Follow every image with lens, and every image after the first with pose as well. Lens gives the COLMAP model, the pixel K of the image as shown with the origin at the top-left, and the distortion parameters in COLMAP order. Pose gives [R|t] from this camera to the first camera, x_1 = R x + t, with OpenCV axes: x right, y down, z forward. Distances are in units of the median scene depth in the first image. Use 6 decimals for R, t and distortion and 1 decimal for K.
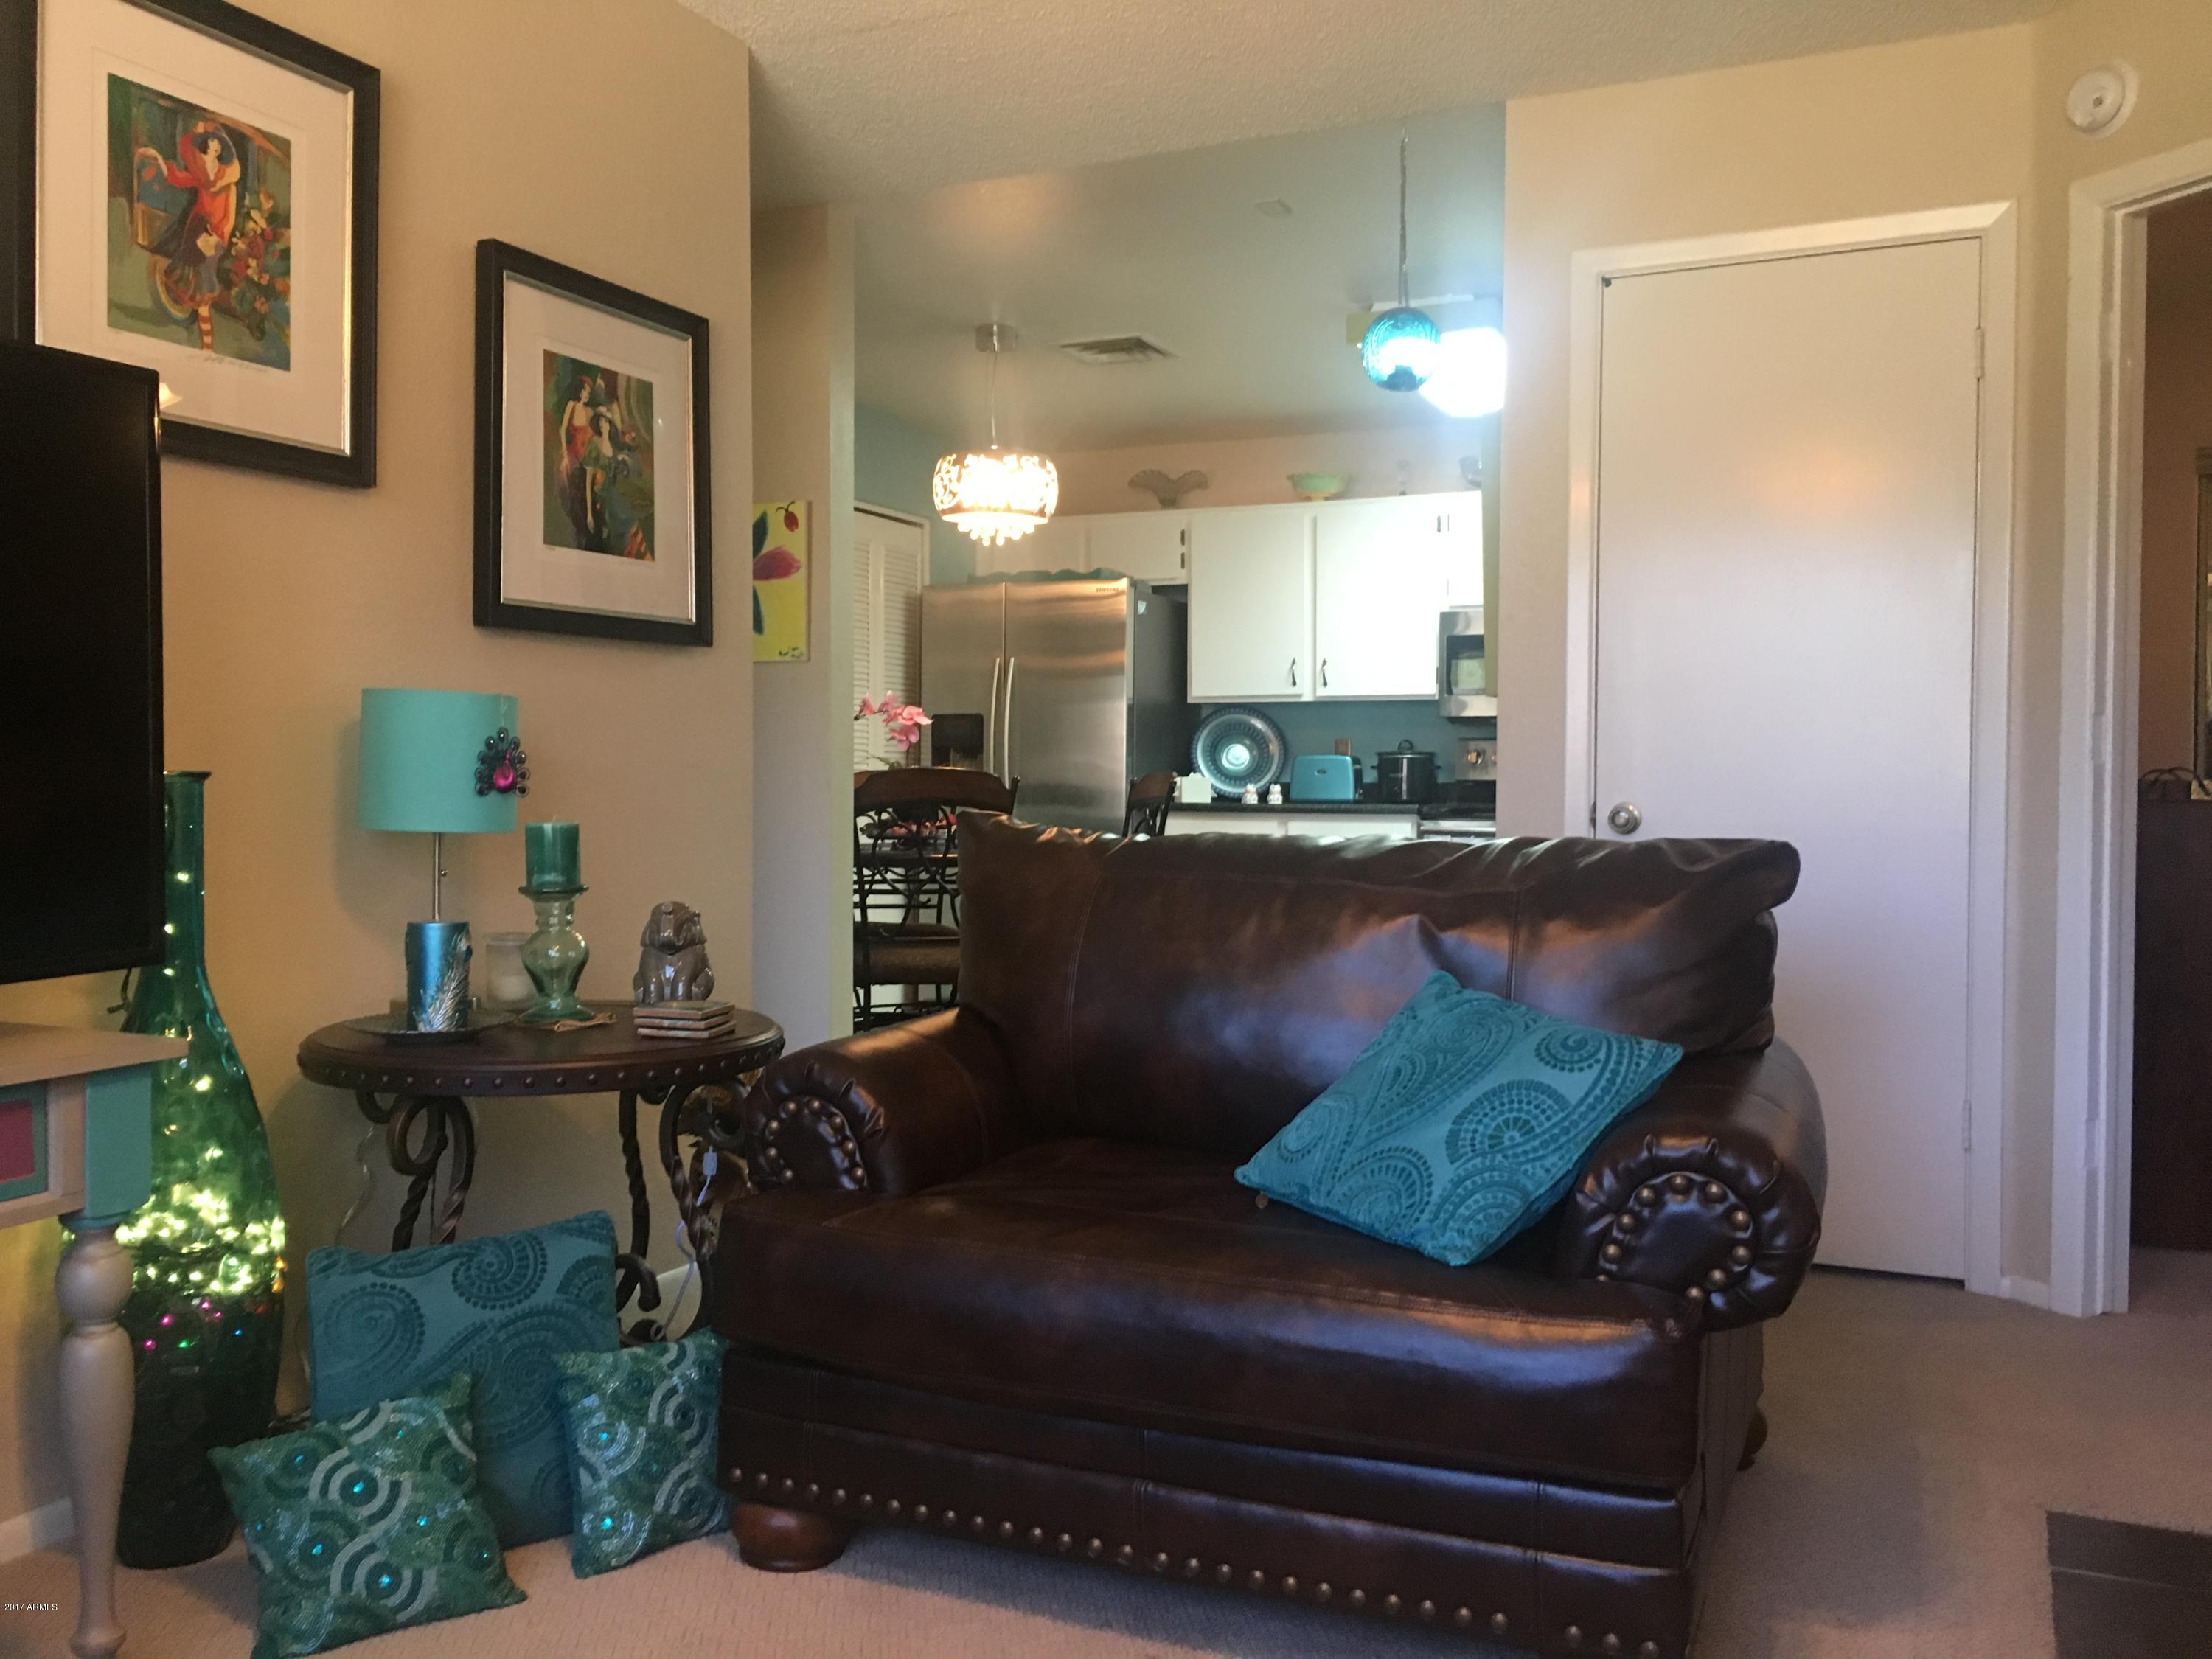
lens RADIAL K [[1869.5, 0, 1106.0], [0, 1869.5, 829.5], [0, 0, 1]] dist [0.089743, -0.136857]
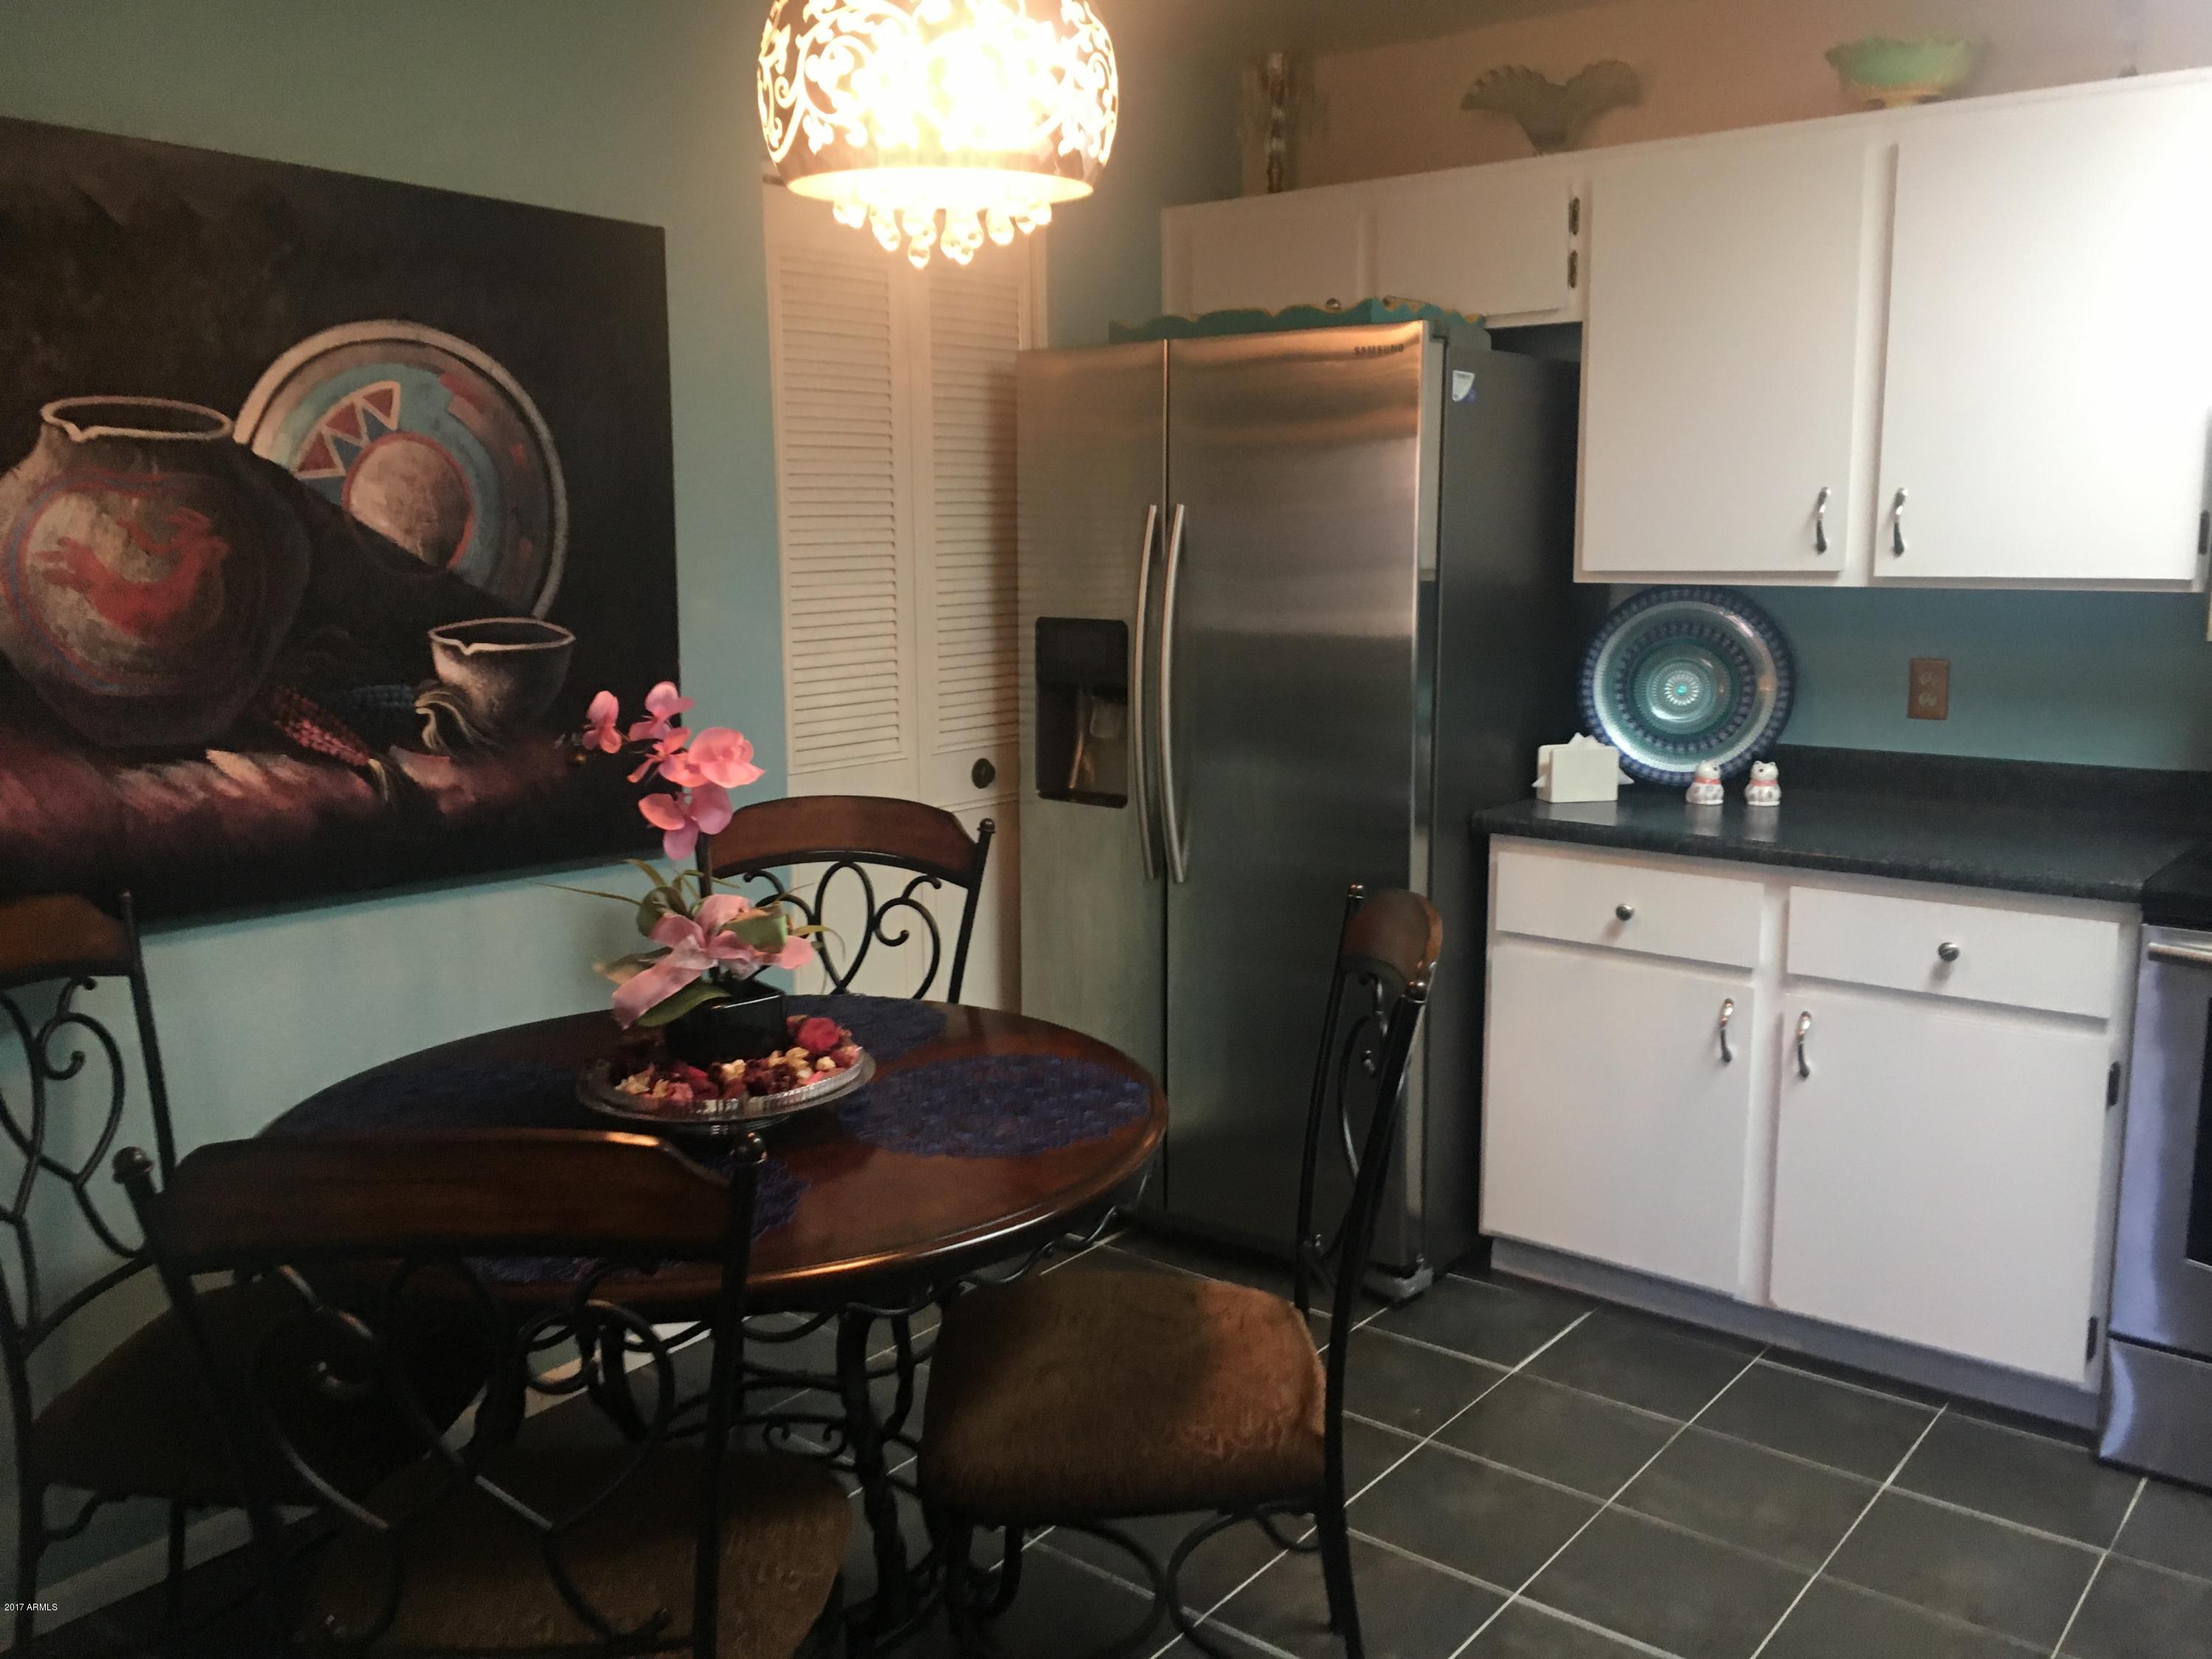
lens RADIAL K [[1869.5, 0, 1106.0], [0, 1869.5, 829.5], [0, 0, 1]] dist [0.089743, -0.136857]
pose [[0.970010, 0.025151, -0.241759, 0.046248], [0.010221, 0.989531, 0.143958, -0.076802], [0.242849, -0.142112, 0.959598, 0.517713]]
